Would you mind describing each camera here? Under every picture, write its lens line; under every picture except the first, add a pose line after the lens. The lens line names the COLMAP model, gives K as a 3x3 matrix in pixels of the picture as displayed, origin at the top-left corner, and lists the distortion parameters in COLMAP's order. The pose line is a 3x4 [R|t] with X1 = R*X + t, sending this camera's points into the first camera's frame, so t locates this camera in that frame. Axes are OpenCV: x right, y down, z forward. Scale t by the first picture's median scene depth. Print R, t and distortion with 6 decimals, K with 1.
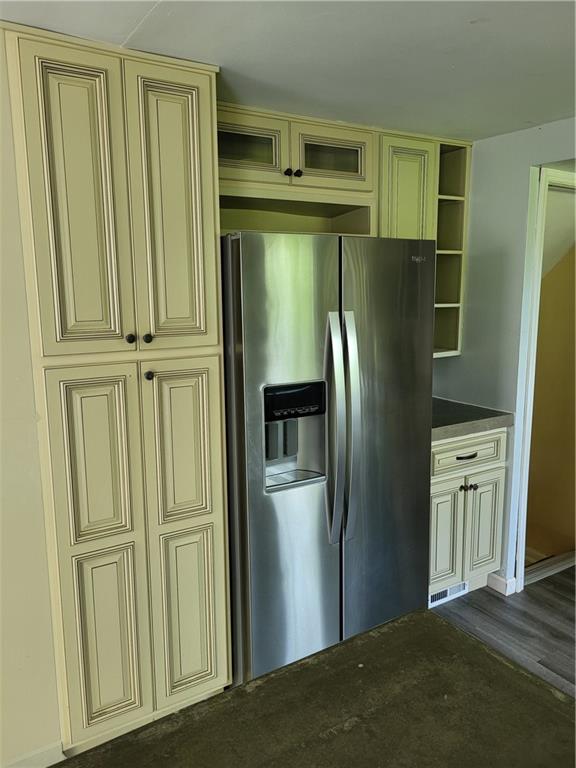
lens RADIAL K [[582.4, 0, 288.0], [0, 582.4, 384.0], [0, 0, 1]] dist [0.041487, -0.052979]
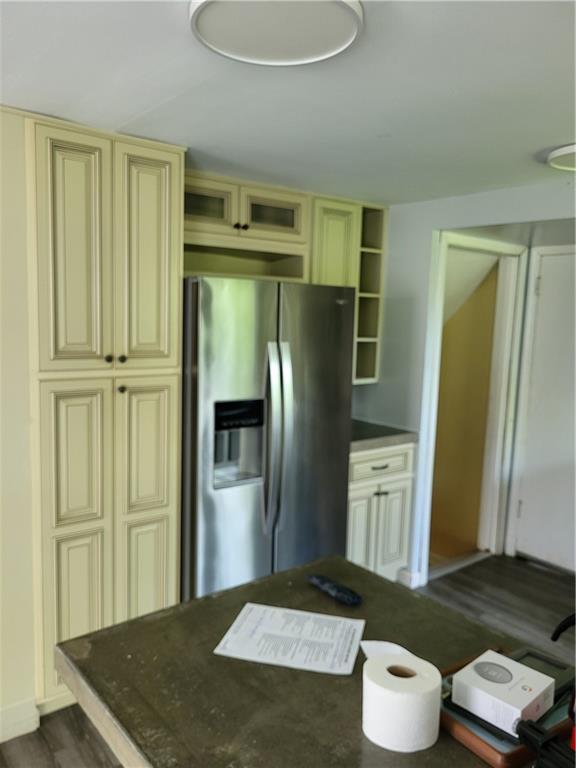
lens RADIAL K [[582.4, 0, 288.0], [0, 582.4, 384.0], [0, 0, 1]] dist [0.041487, -0.052979]
pose [[0.992925, 0.027151, 0.115594, -0.027800], [-0.021838, 0.998657, -0.046979, 0.019545], [-0.116714, 0.044122, 0.992185, -0.210492]]
